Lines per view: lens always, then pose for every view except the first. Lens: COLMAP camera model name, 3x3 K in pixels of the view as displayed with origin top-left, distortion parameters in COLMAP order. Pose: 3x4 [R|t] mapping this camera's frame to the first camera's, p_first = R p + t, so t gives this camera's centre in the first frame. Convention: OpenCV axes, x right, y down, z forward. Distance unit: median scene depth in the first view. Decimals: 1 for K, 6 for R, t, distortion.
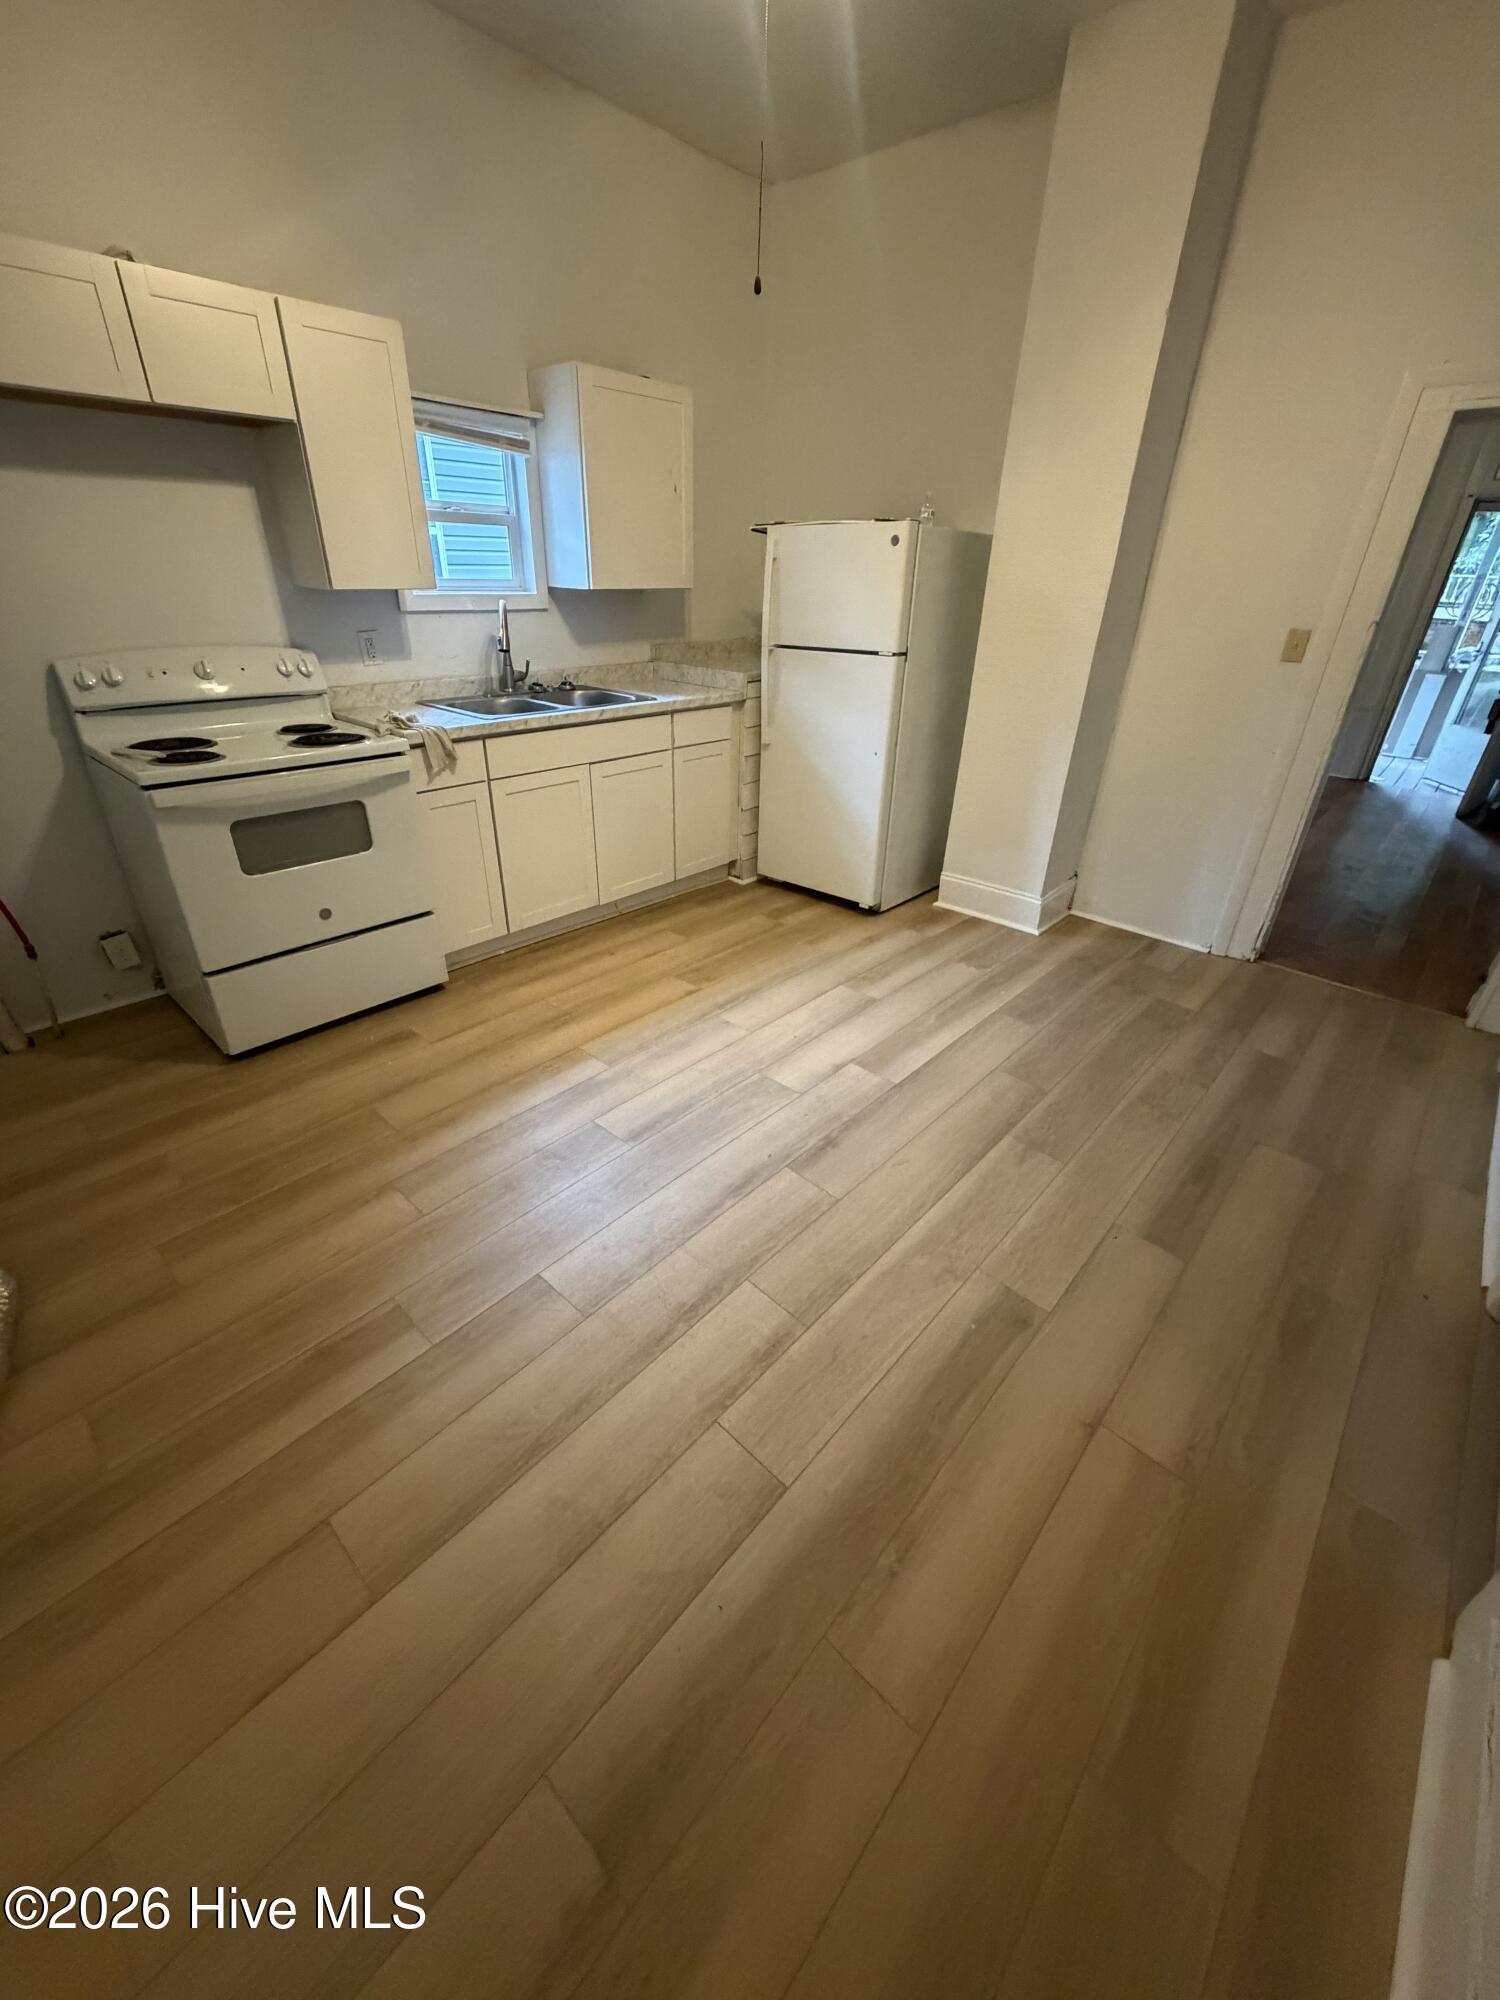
lens RADIAL K [[798.0, 0, 747.5], [0, 798.0, 988.7], [0, 0, 1]] dist [0.000128, -0.000080]
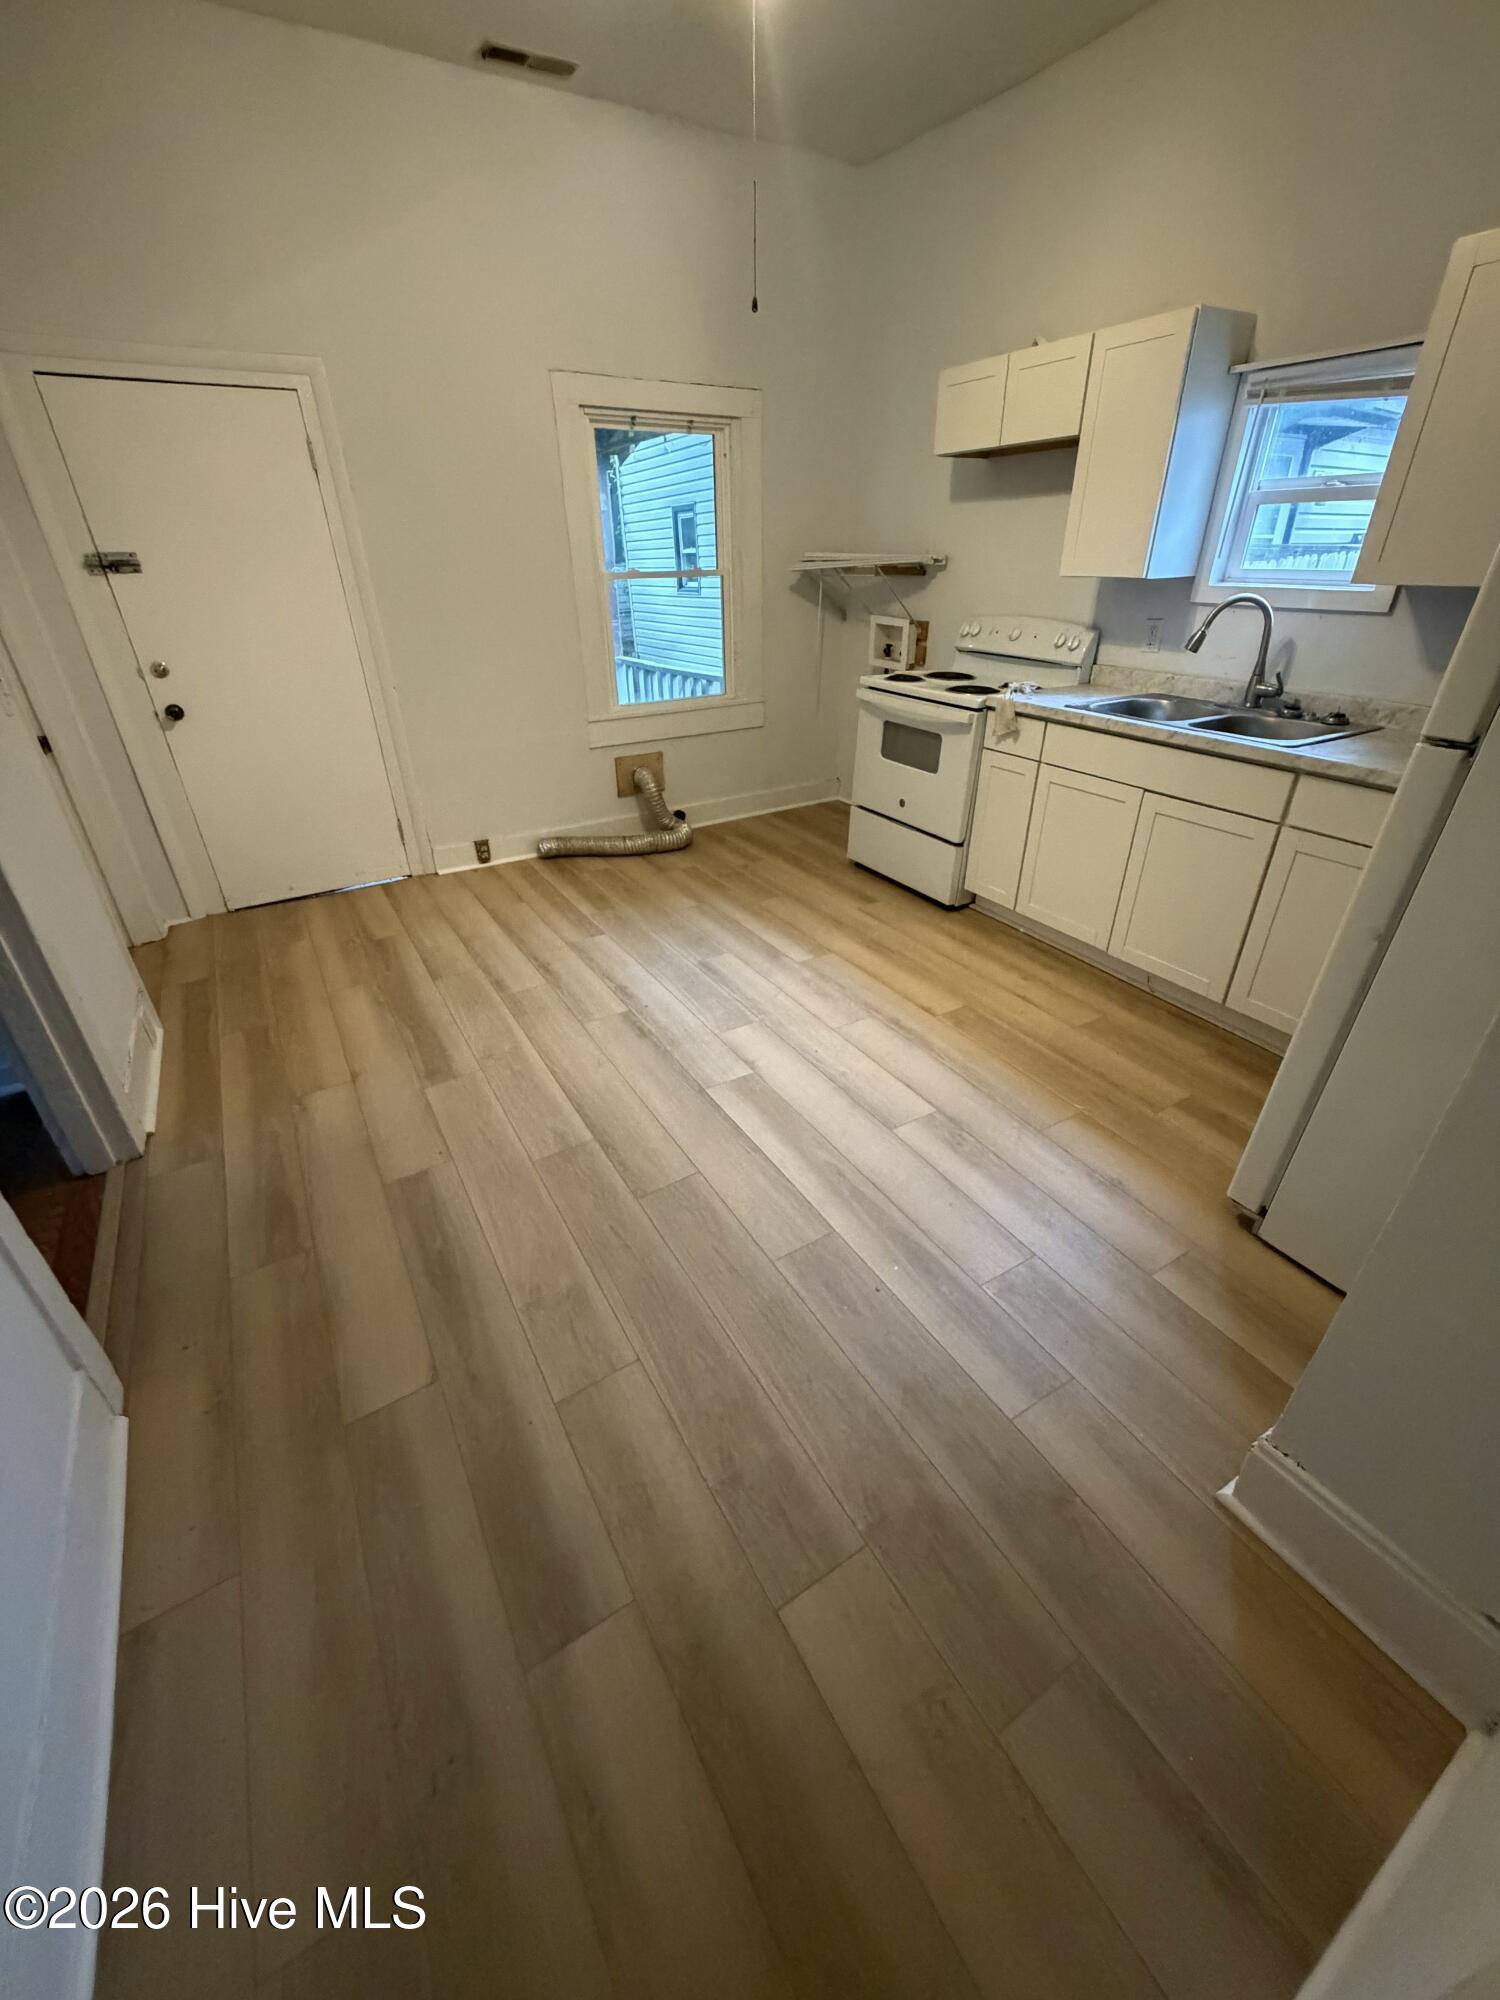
lens RADIAL K [[798.0, 0, 747.5], [0, 798.0, 988.7], [0, 0, 1]] dist [0.000128, -0.000080]
pose [[-0.286312, 0.442329, -0.849924, 0.936191], [-0.450944, 0.720463, 0.526862, -0.497620], [0.845385, 0.534114, -0.006811, 0.989878]]
